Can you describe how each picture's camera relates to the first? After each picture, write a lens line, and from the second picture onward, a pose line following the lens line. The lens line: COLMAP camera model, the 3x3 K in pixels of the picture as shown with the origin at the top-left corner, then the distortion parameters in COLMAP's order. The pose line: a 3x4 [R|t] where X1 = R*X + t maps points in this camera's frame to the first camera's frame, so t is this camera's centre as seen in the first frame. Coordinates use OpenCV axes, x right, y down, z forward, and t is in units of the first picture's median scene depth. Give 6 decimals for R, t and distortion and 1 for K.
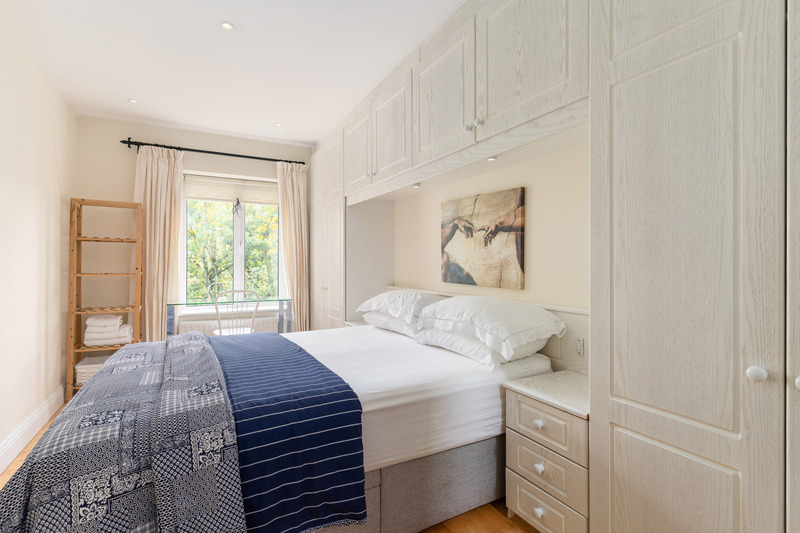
lens RADIAL K [[385.5, 0, 395.7], [0, 385.5, 261.1], [0, 0, 1]] dist [0.002242, 0.000322]
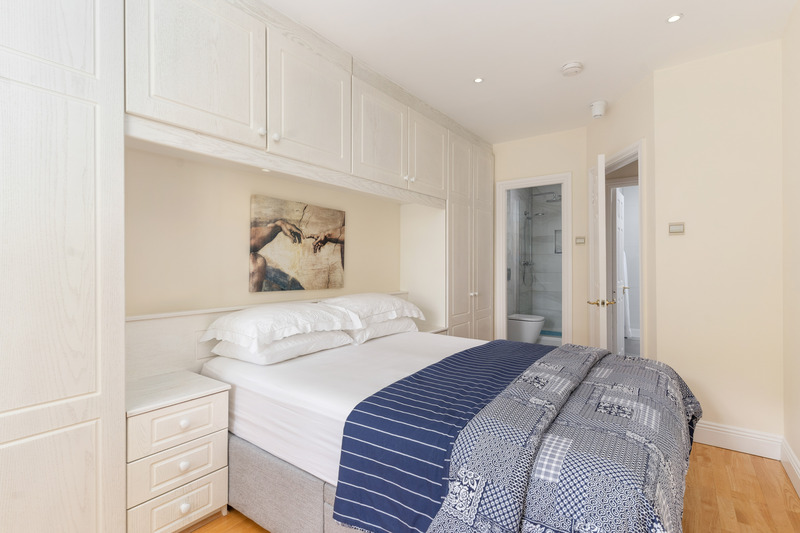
lens RADIAL K [[385.5, 0, 395.0], [0, 385.5, 265.9], [0, 0, 1]] dist [0.002242, 0.000322]
pose [[-0.426301, -0.005864, 0.904562, -0.845190], [-0.003968, 0.999981, 0.004613, -0.007174], [-0.904573, -0.001623, -0.426316, 1.230101]]
